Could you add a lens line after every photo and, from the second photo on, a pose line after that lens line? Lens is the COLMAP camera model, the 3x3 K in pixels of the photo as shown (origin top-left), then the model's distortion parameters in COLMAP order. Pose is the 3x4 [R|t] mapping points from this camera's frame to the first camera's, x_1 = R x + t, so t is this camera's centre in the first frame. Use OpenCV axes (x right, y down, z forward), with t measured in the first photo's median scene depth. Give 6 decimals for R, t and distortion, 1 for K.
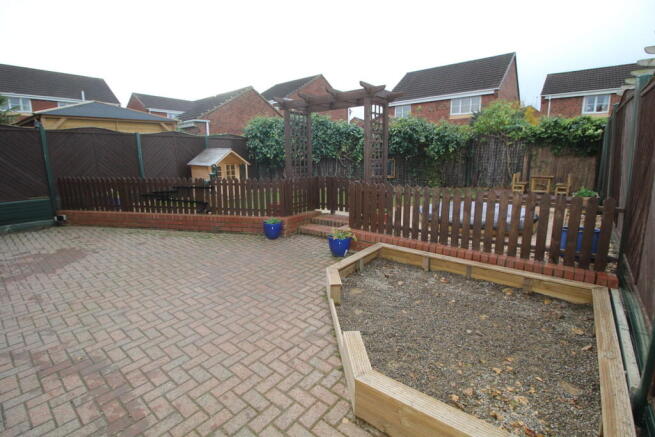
lens RADIAL K [[305.5, 0, 326.1], [0, 305.5, 214.6], [0, 0, 1]] dist [-0.001543, -0.012836]
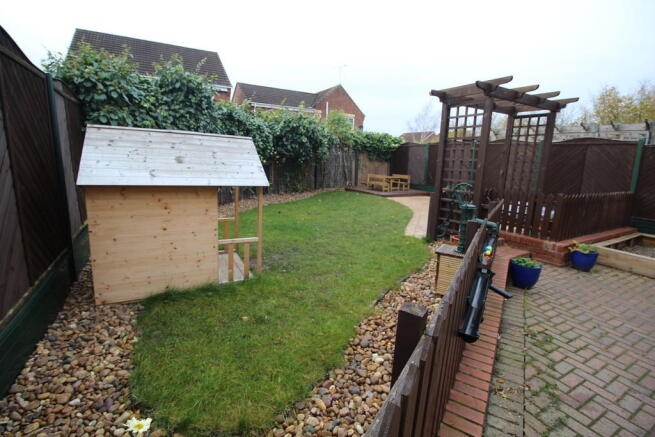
lens RADIAL K [[305.5, 0, 326.1], [0, 305.5, 214.6], [0, 0, 1]] dist [-0.001543, -0.012836]
pose [[0.361402, -0.151137, 0.920080, -0.560957], [0.135115, 0.984849, 0.108704, -0.124222], [-0.922569, 0.085030, 0.376347, 0.654229]]
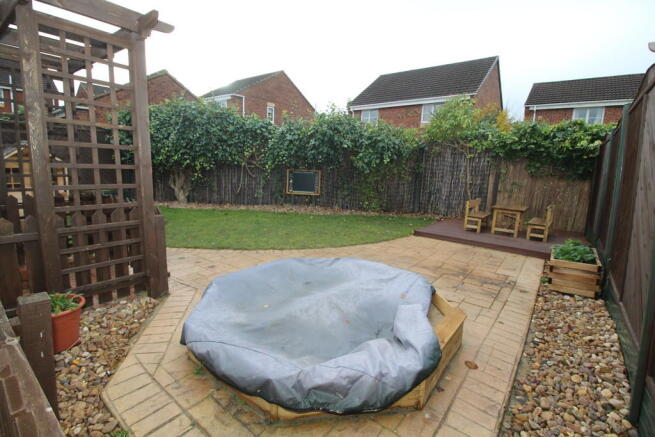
lens RADIAL K [[305.5, 0, 326.1], [0, 305.5, 214.6], [0, 0, 1]] dist [-0.001543, -0.012836]
pose [[0.998521, 0.047381, 0.026675, 0.256154], [-0.046648, 0.998534, -0.027460, -0.062628], [-0.027937, 0.026175, 0.999267, 0.304014]]
